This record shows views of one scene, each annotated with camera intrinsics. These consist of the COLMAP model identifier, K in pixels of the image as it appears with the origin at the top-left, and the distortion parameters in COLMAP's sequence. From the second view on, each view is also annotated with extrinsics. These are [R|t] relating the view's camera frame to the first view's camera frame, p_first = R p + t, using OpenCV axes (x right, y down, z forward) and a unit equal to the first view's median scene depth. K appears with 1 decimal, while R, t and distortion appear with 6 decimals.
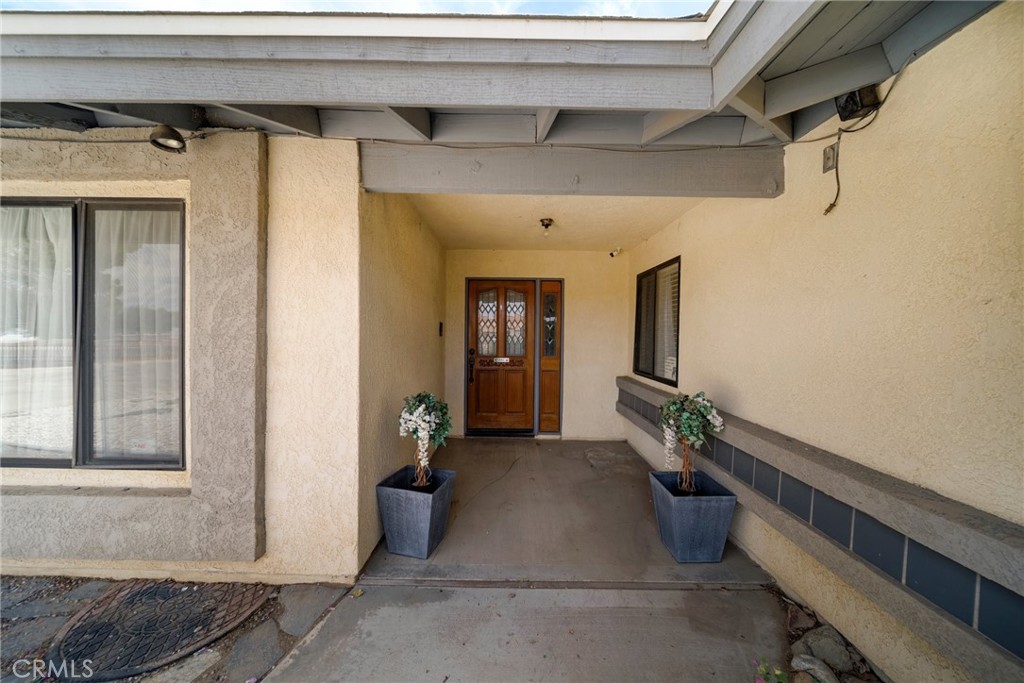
lens RADIAL K [[360.1, 0, 508.0], [0, 360.1, 340.3], [0, 0, 1]] dist [0.000115, 0.000030]
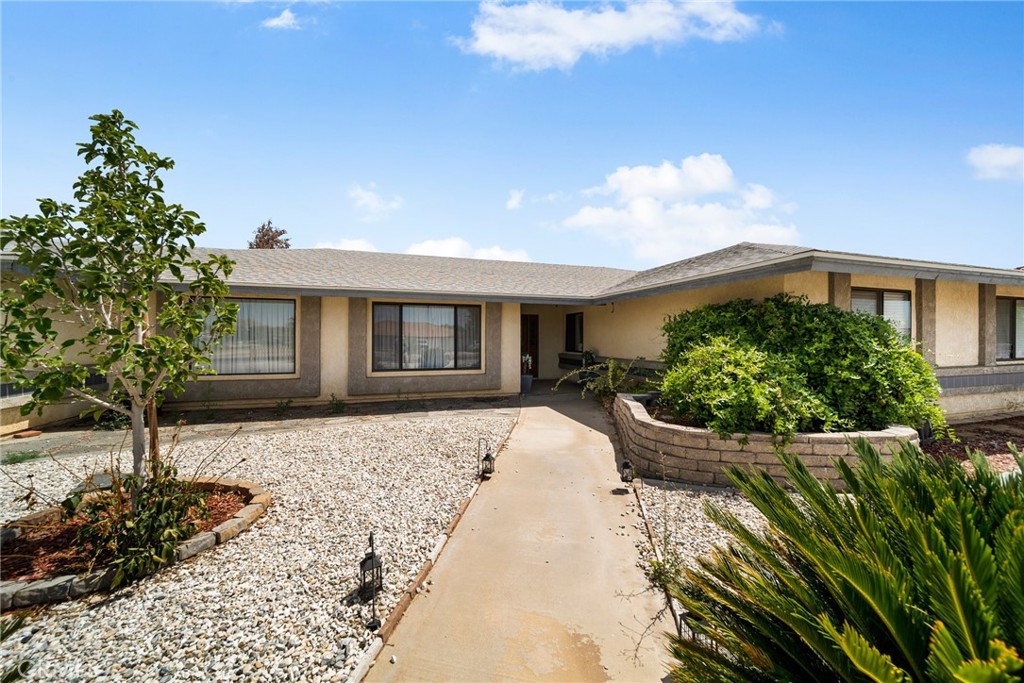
lens RADIAL K [[360.1, 0, 508.0], [0, 360.1, 340.3], [0, 0, 1]] dist [0.000115, 0.000030]
pose [[0.956512, -0.014000, 0.291358, -0.871911], [0.018163, 0.999768, -0.011588, 0.036380], [-0.291128, 0.016375, 0.956544, -1.495581]]
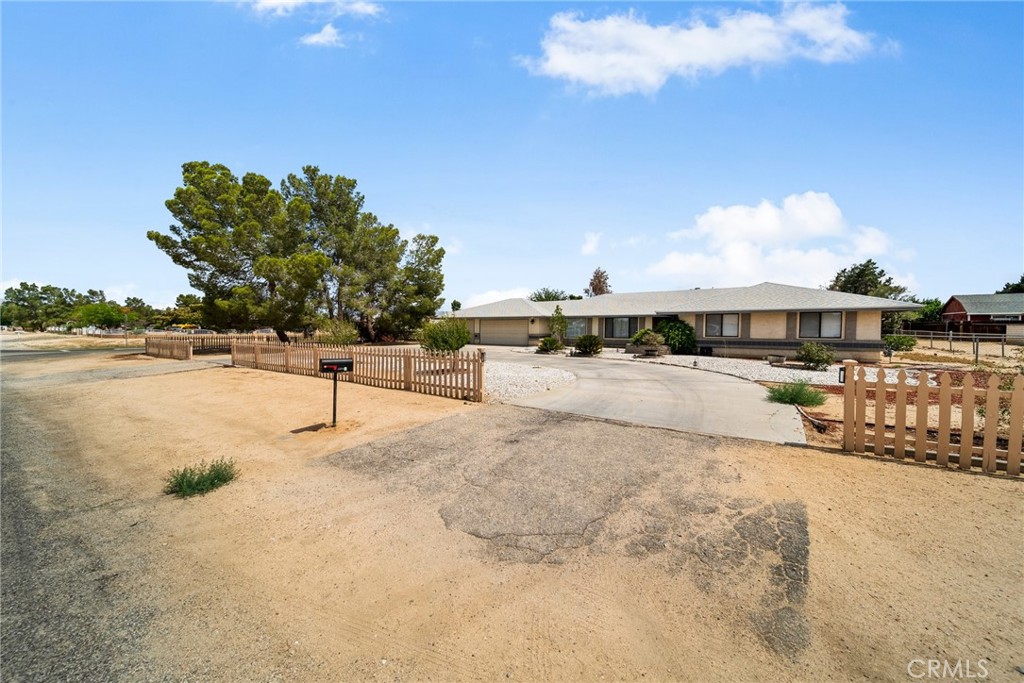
lens RADIAL K [[360.1, 0, 508.0], [0, 360.1, 340.3], [0, 0, 1]] dist [0.000115, 0.000030]
pose [[0.825386, 0.008226, -0.564509, 1.217563], [-0.003223, 0.999946, 0.009858, 0.149468], [0.564560, -0.006318, 0.825368, -5.811432]]
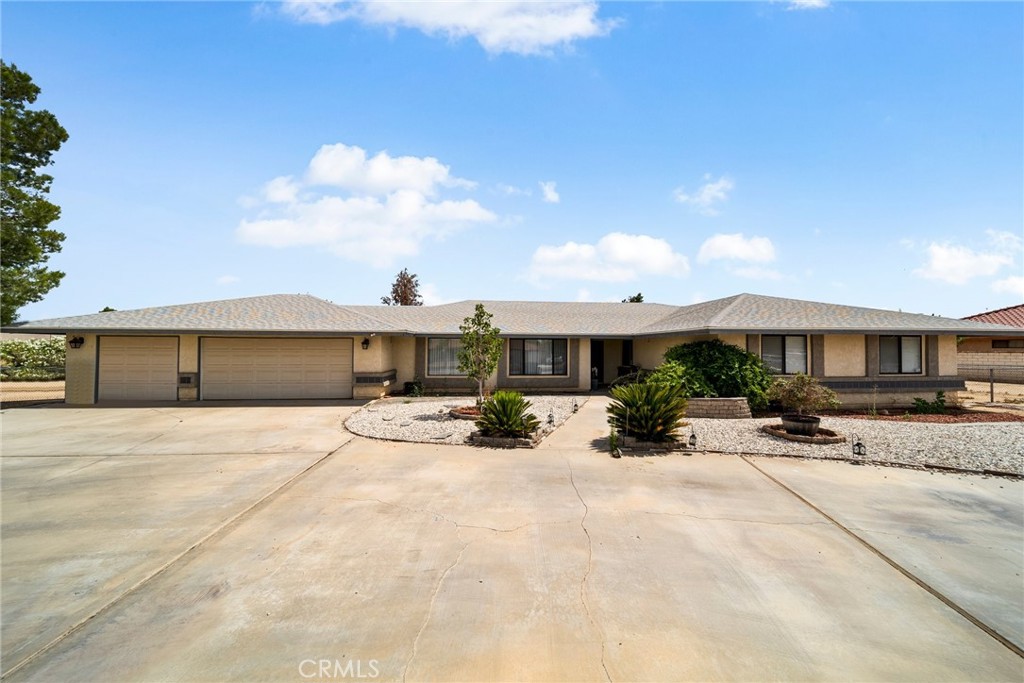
lens RADIAL K [[360.1, 0, 508.0], [0, 360.1, 340.3], [0, 0, 1]] dist [0.000115, 0.000030]
pose [[0.995772, -0.008656, 0.091447, -1.334675], [0.013129, 0.998740, -0.048427, -0.007123], [-0.090912, 0.049423, 0.994632, -3.001953]]
